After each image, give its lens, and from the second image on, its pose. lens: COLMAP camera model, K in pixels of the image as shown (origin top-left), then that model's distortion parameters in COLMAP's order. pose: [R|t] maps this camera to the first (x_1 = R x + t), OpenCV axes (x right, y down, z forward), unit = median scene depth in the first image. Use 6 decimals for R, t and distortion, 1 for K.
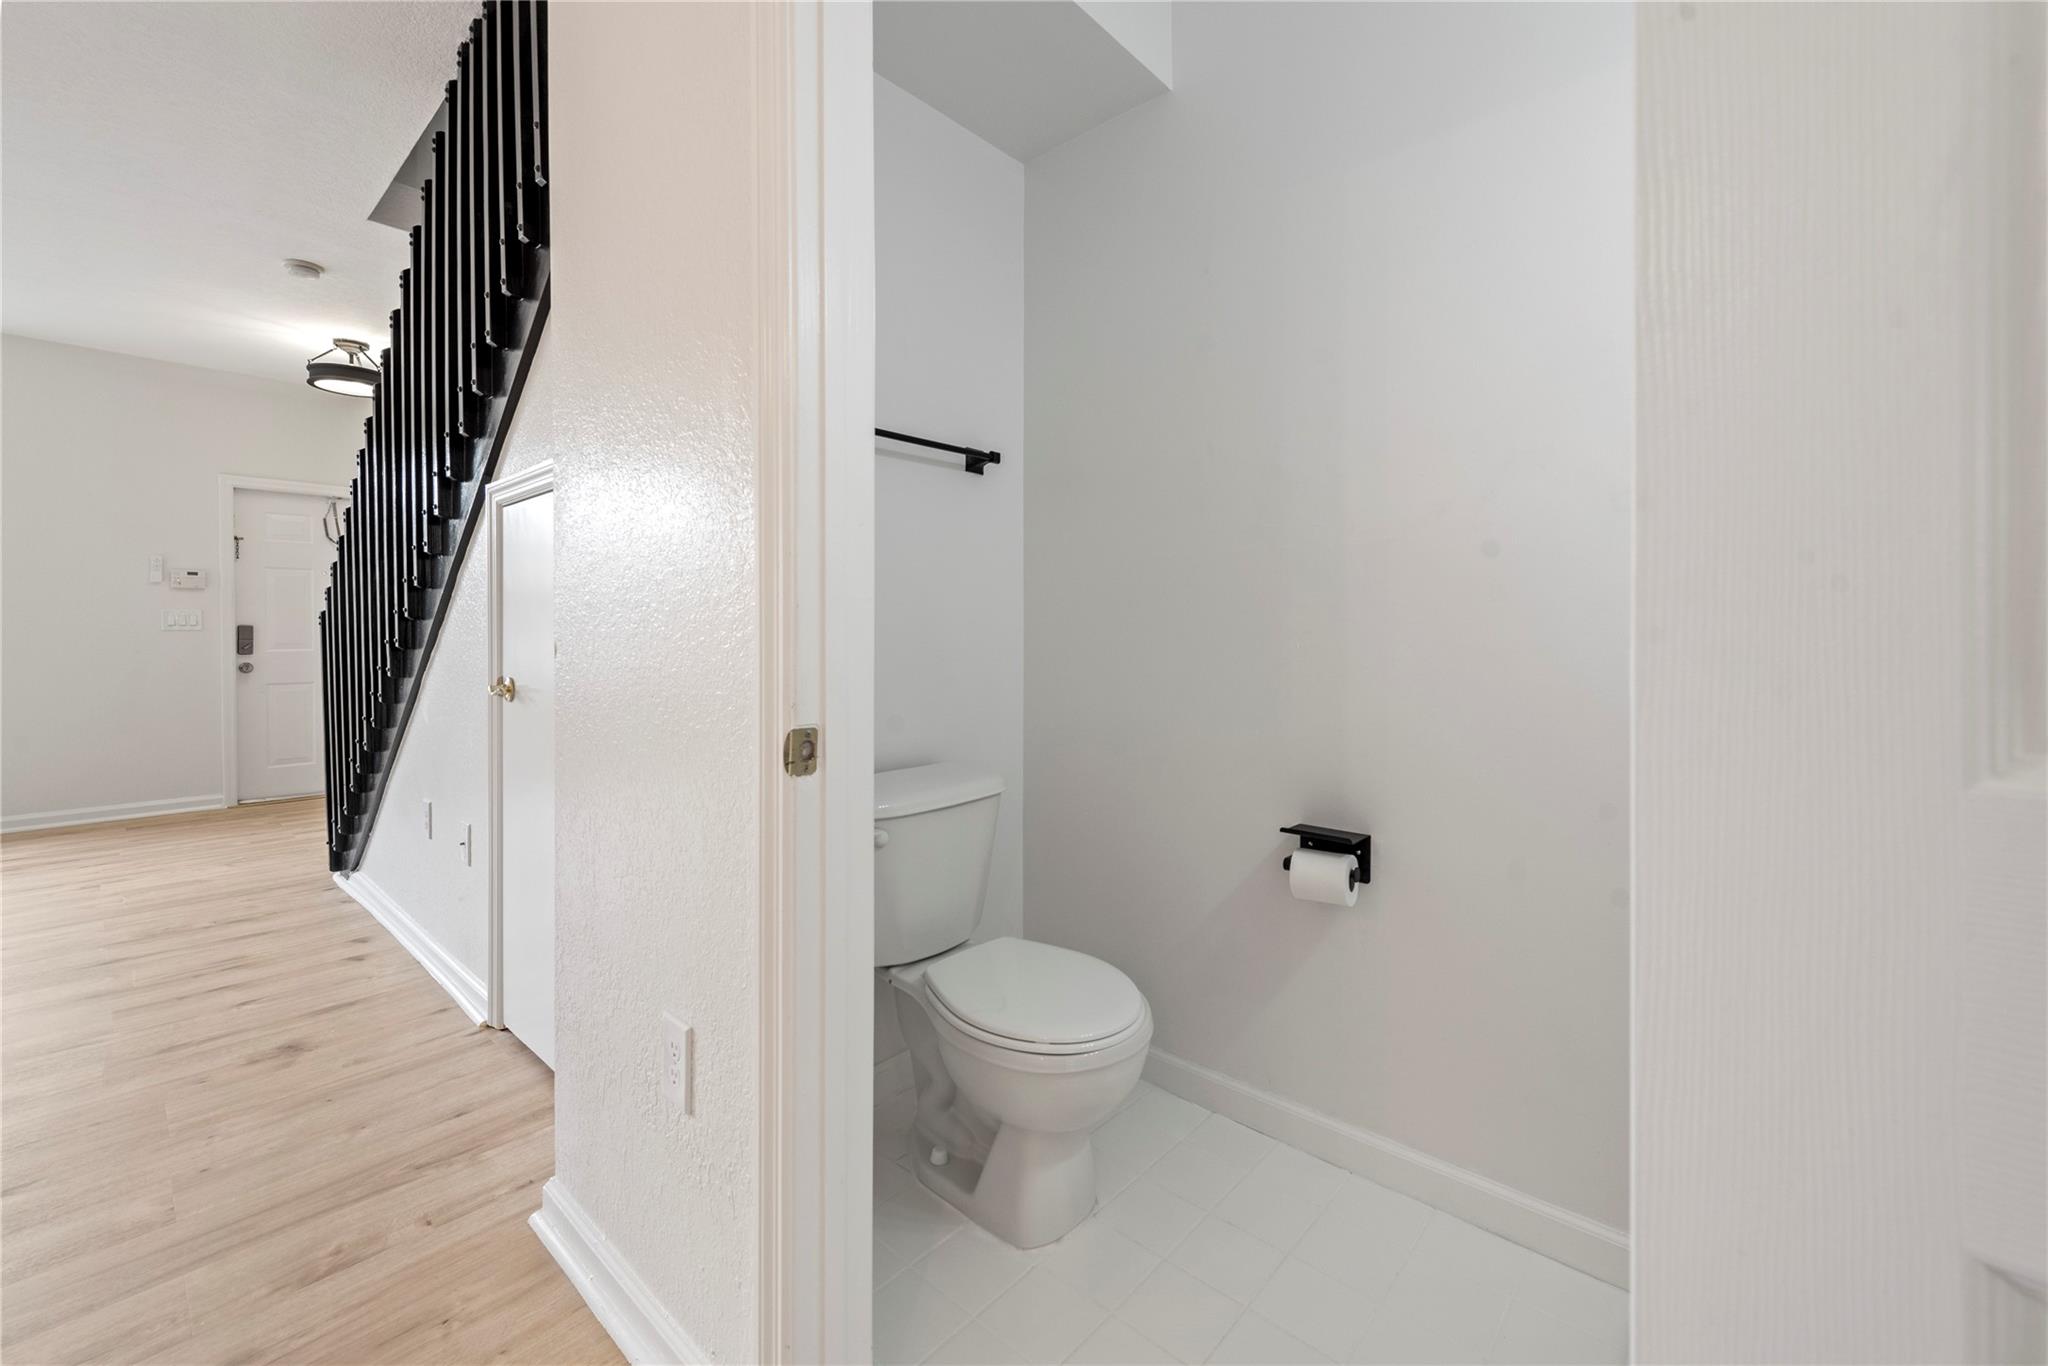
lens RADIAL K [[815.0, 0, 1057.0], [0, 815.0, 646.1], [0, 0, 1]] dist [0.014235, -0.003849]
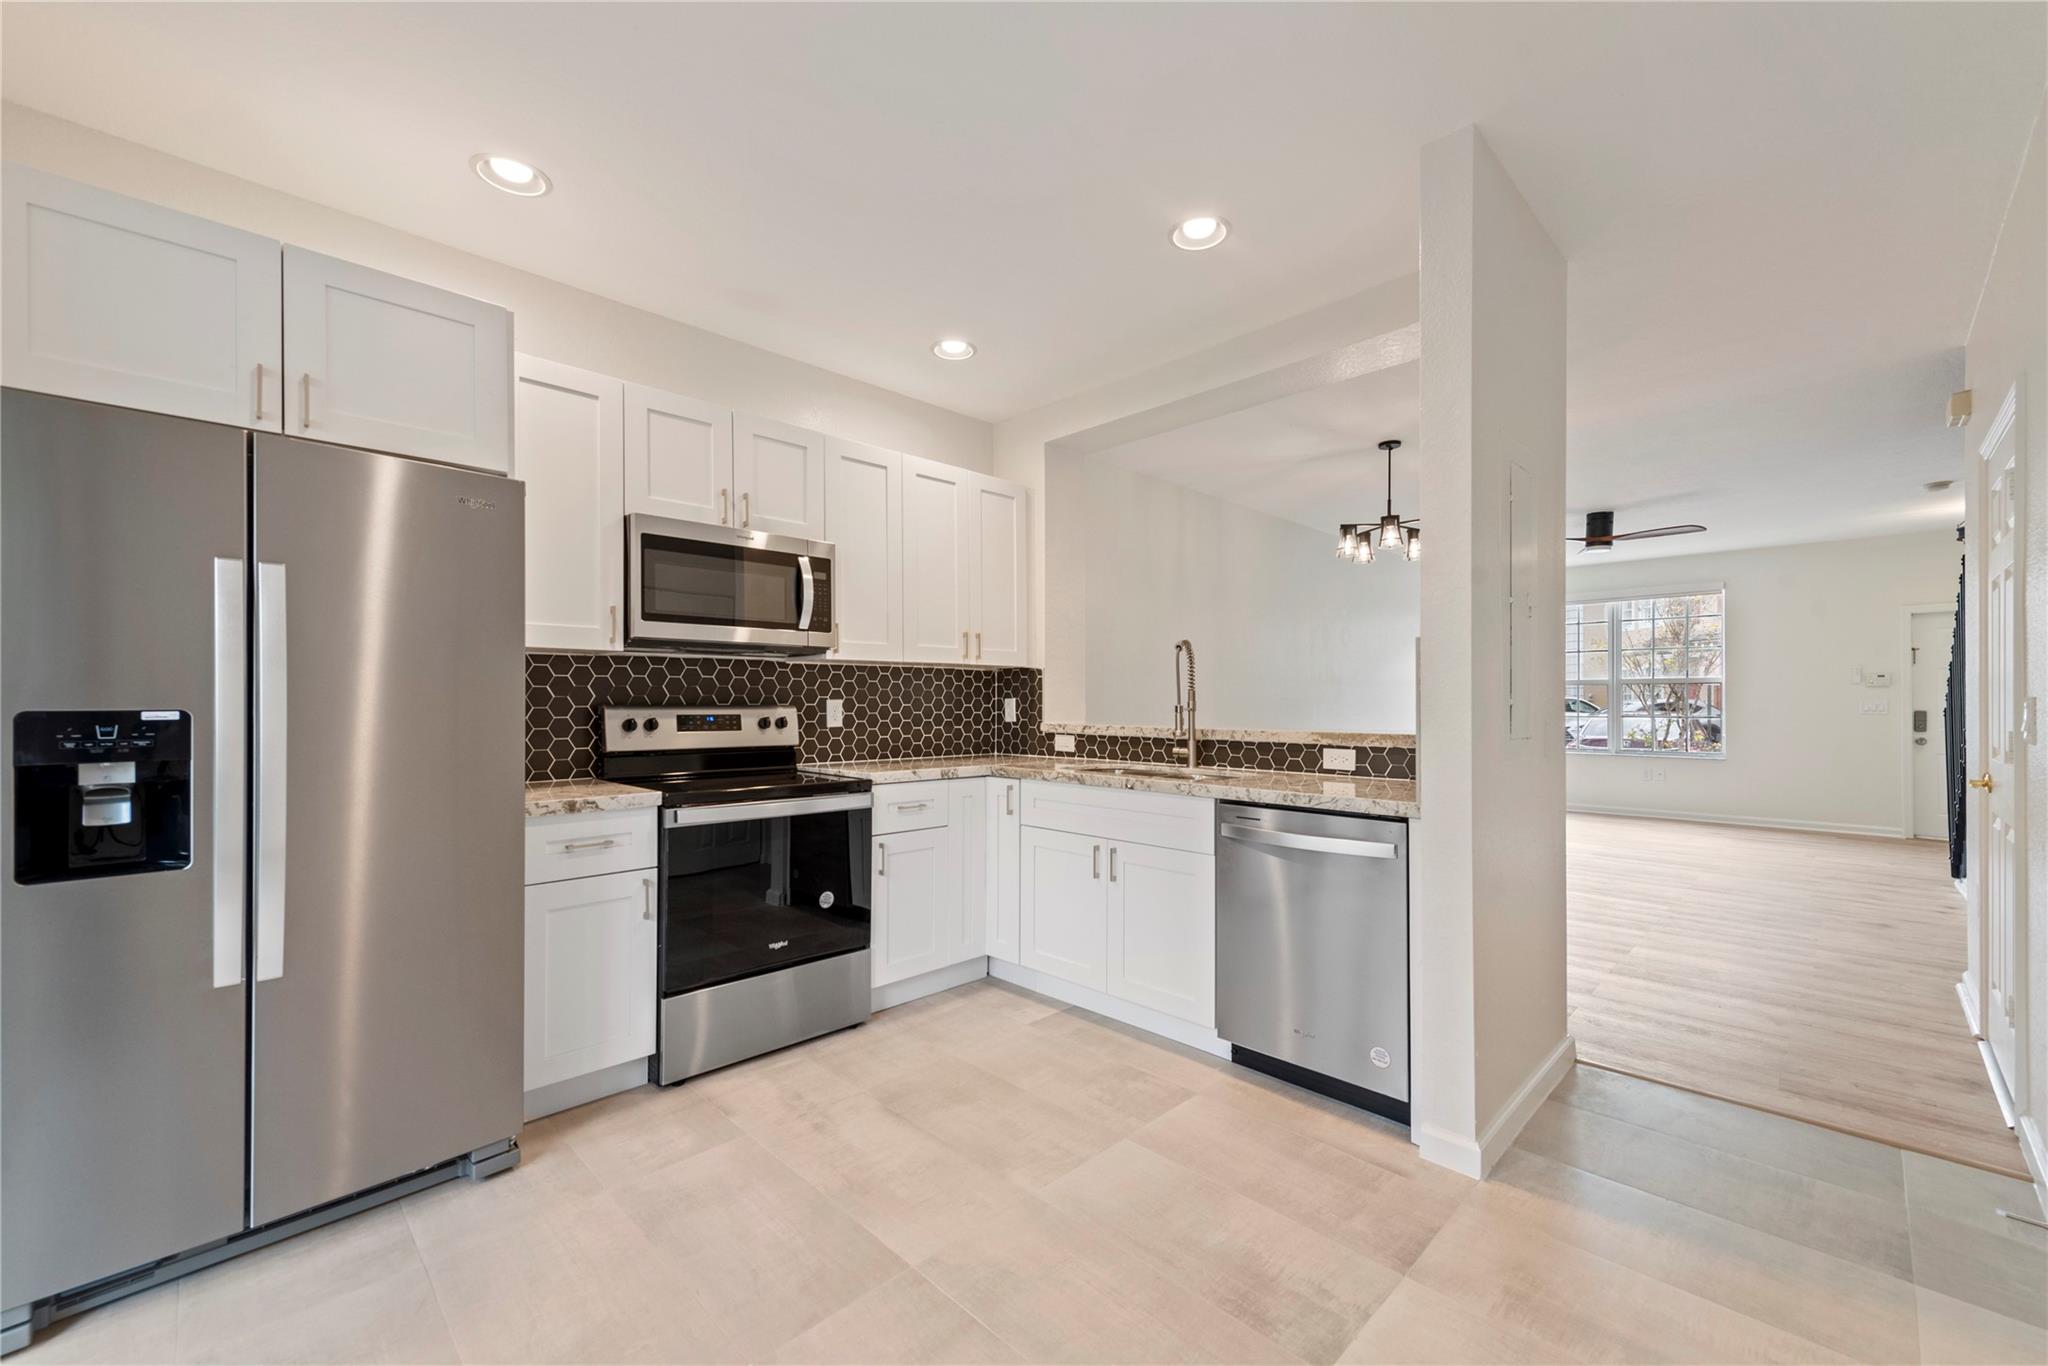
lens RADIAL K [[815.0, 0, 1015.4], [0, 815.0, 693.6], [0, 0, 1]] dist [0.014235, -0.003849]
pose [[-0.086350, -0.010416, -0.996210, 0.784898], [-0.015118, 0.999844, -0.009143, -0.026840], [0.996150, 0.014272, -0.086494, -0.595377]]
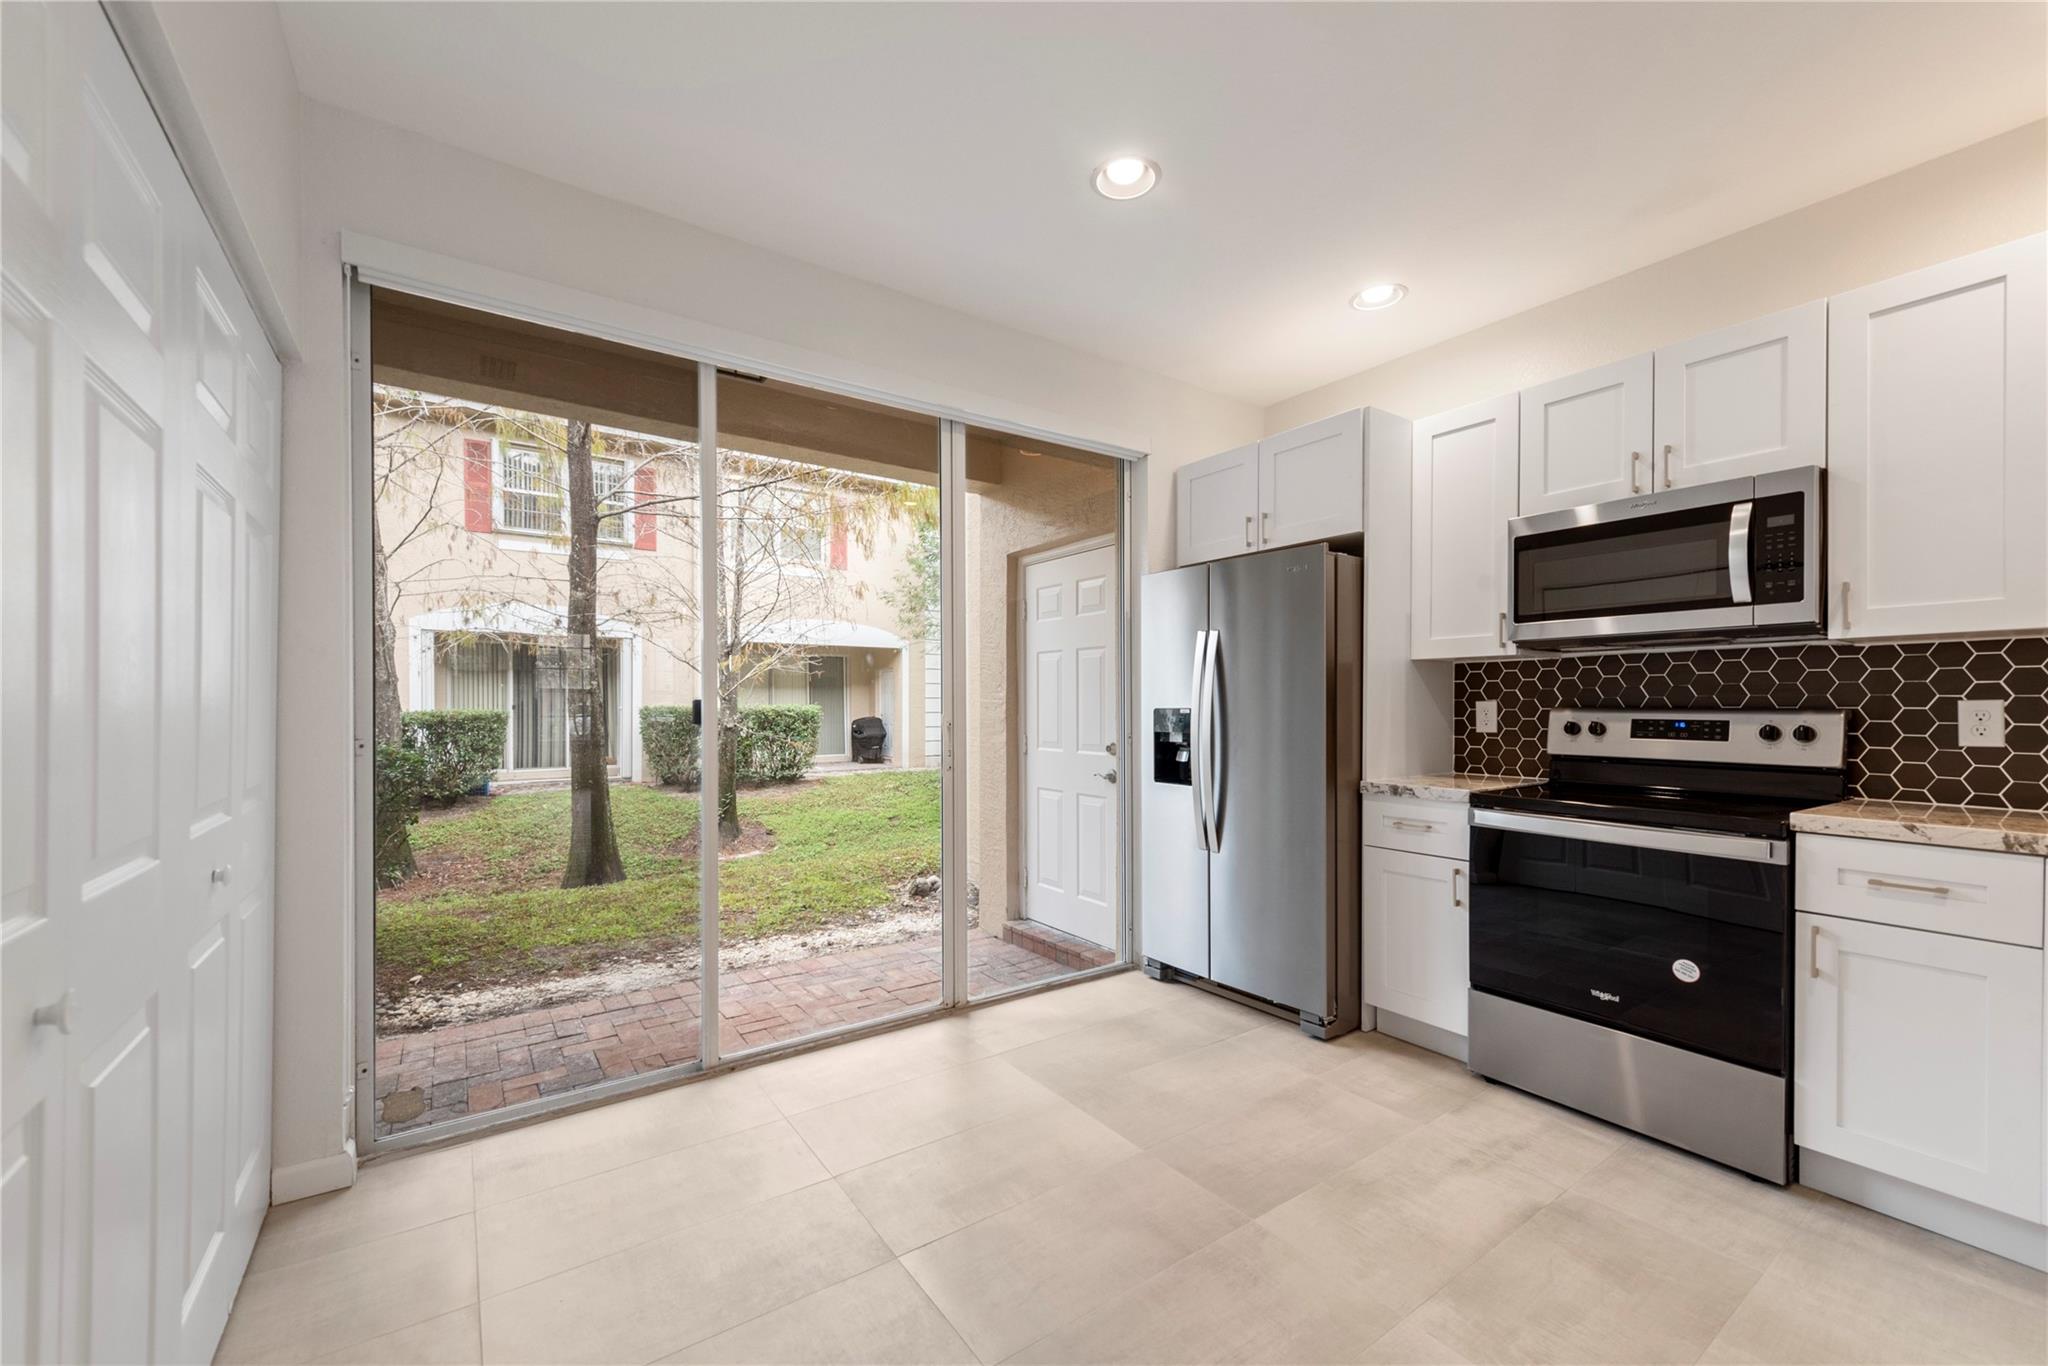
lens RADIAL K [[815.0, 0, 1037.5], [0, 815.0, 711.6], [0, 0, 1]] dist [0.014235, -0.003849]
pose [[-0.971697, -0.003541, 0.236203, 0.325944], [0.001733, 0.999754, 0.022117, -0.031420], [-0.236223, 0.021900, -0.971452, -0.164873]]
